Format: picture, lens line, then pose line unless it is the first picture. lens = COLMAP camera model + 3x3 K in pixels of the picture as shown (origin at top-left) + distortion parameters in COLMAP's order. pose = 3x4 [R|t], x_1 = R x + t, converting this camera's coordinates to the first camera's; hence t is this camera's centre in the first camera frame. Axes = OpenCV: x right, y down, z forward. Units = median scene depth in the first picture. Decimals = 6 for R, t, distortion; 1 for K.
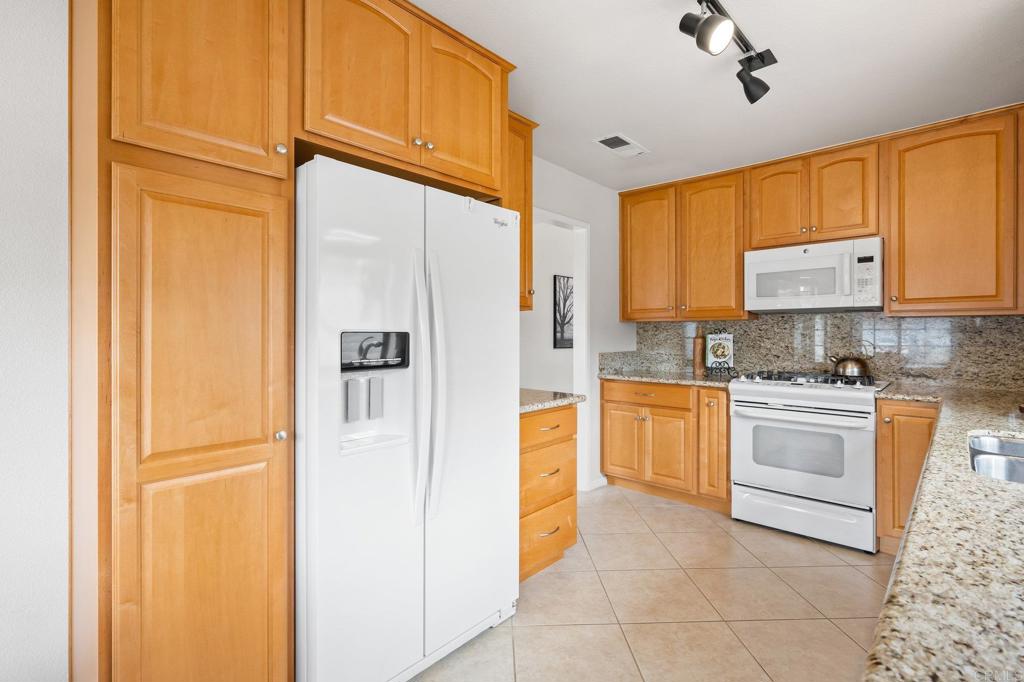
lens RADIAL K [[449.3, 0, 517.8], [0, 449.3, 337.6], [0, 0, 1]] dist [-0.003719, -0.000369]
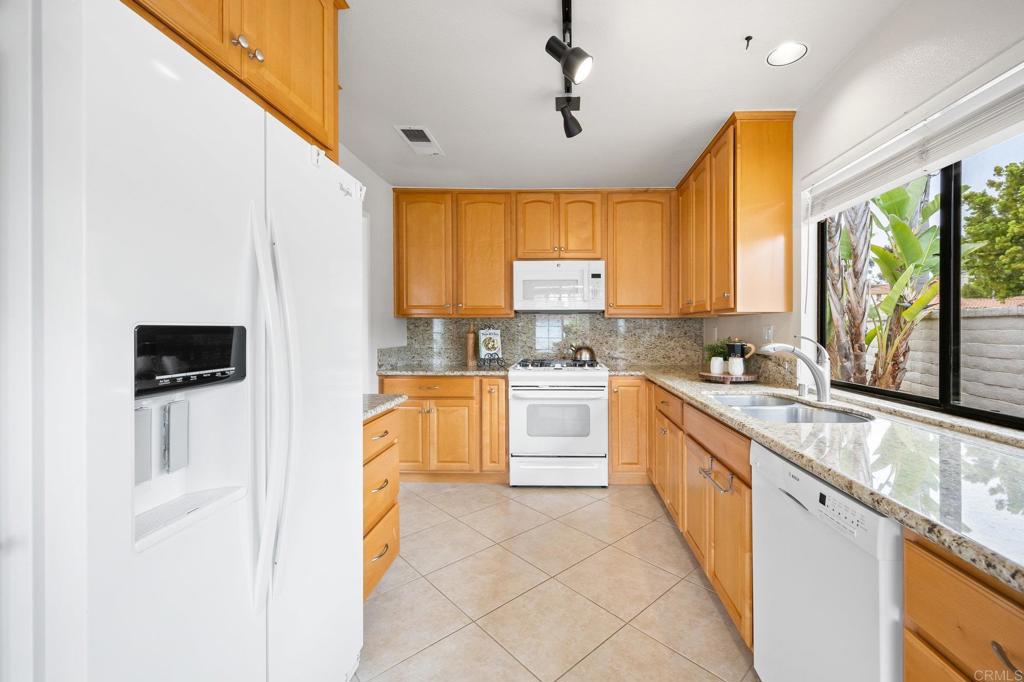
lens RADIAL K [[405.4, 0, 517.7], [0, 405.4, 332.5], [0, 0, 1]] dist [-0.000398, -0.000193]
pose [[0.764405, -0.003400, 0.644728, -0.192935], [0.003580, 0.999993, 0.001030, -0.001345], [-0.644727, 0.001521, 0.764412, 0.175765]]
